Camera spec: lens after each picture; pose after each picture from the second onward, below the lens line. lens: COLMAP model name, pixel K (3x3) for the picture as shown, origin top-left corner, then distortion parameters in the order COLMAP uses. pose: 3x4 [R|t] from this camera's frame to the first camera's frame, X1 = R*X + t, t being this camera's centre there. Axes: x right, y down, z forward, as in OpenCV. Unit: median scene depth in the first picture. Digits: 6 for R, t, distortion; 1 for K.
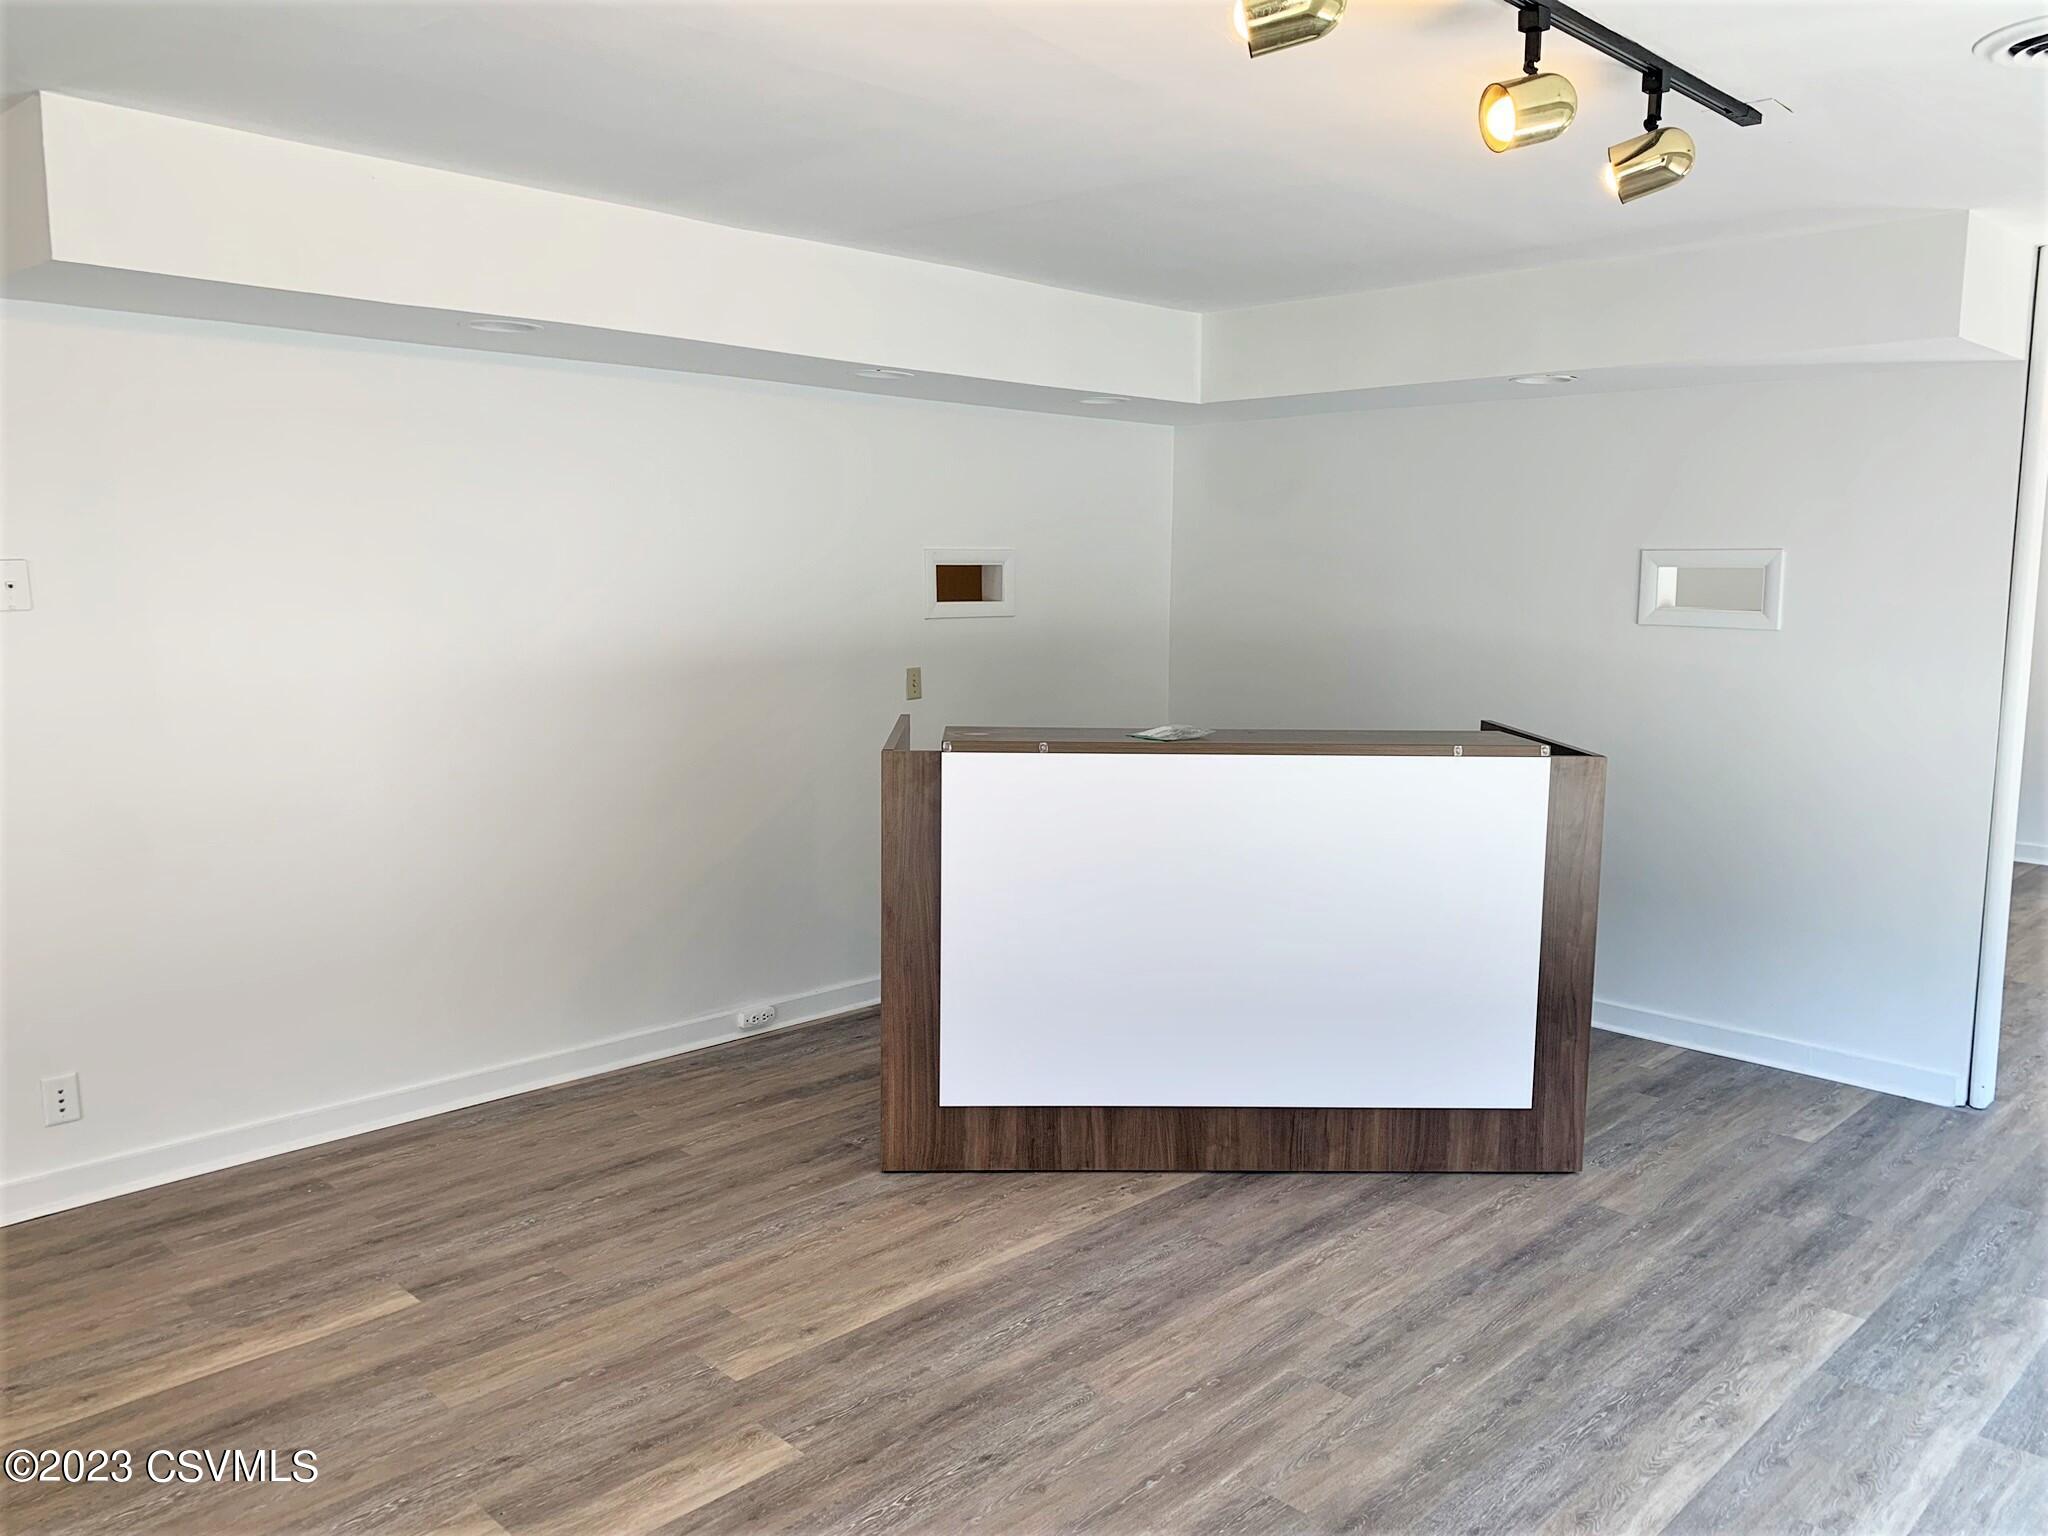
lens RADIAL K [[1559.2, 0, 971.6], [0, 1559.2, 768.1], [0, 0, 1]] dist [0.023542, -0.010046]
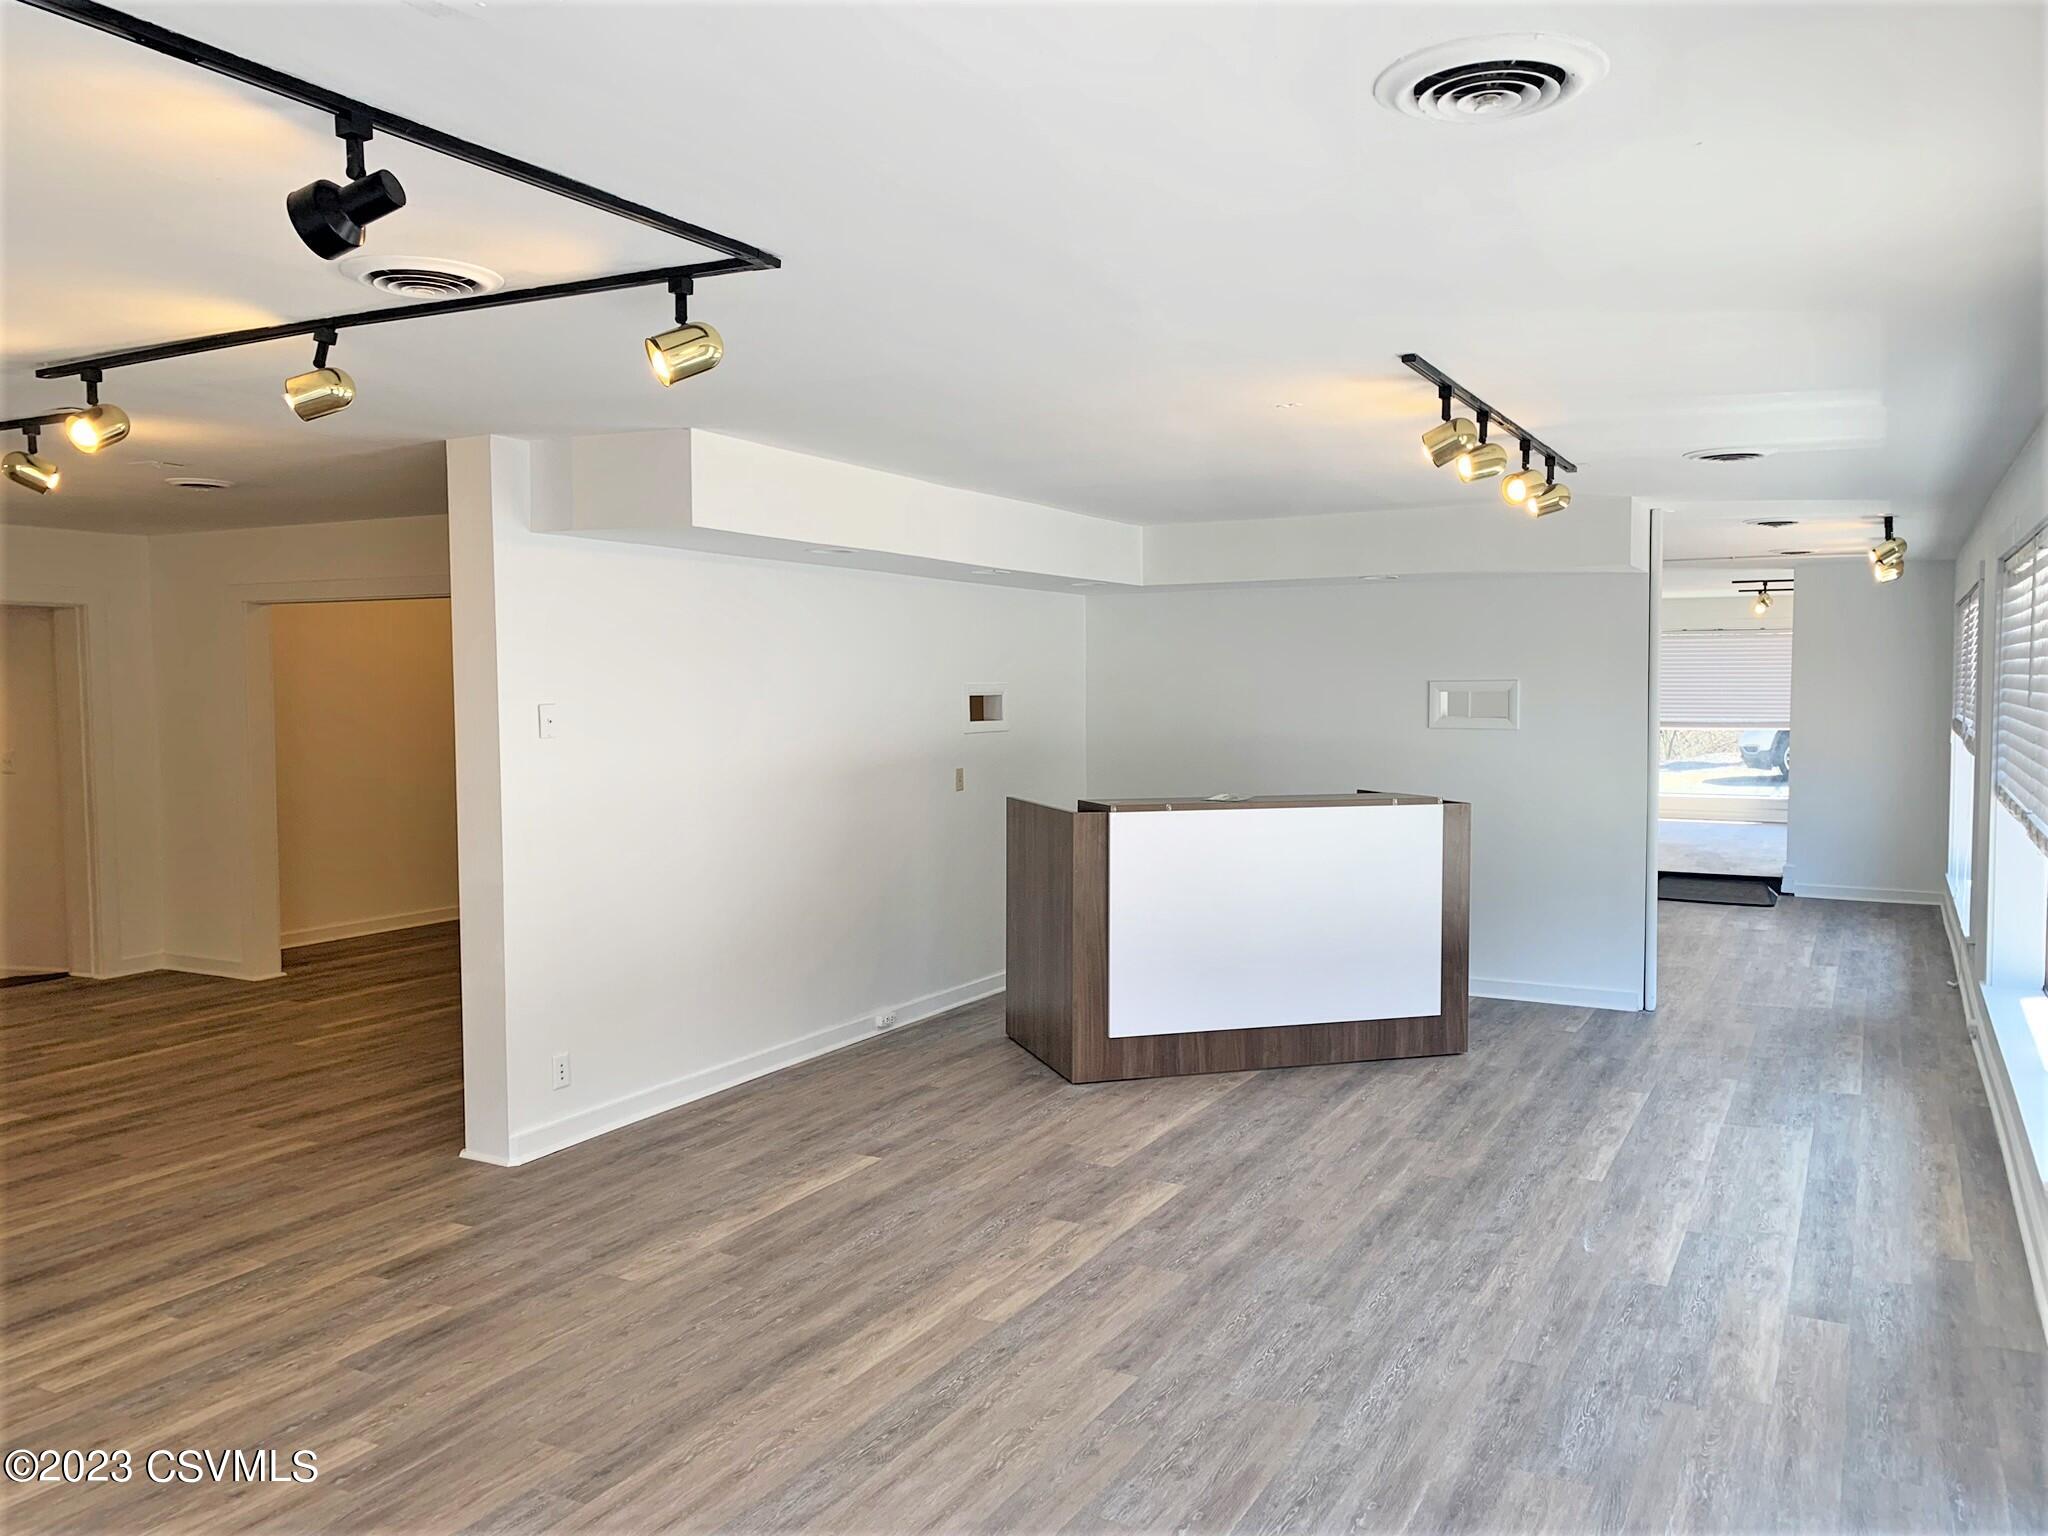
lens RADIAL K [[1595.2, 0, 946.0], [0, 1595.2, 797.8], [0, 0, 1]] dist [0.119552, -0.198086]
pose [[0.961800, -0.030510, 0.272048, -0.635438], [0.045981, 0.997656, -0.050675, 0.049741], [-0.269865, 0.061248, 0.960948, -0.549585]]
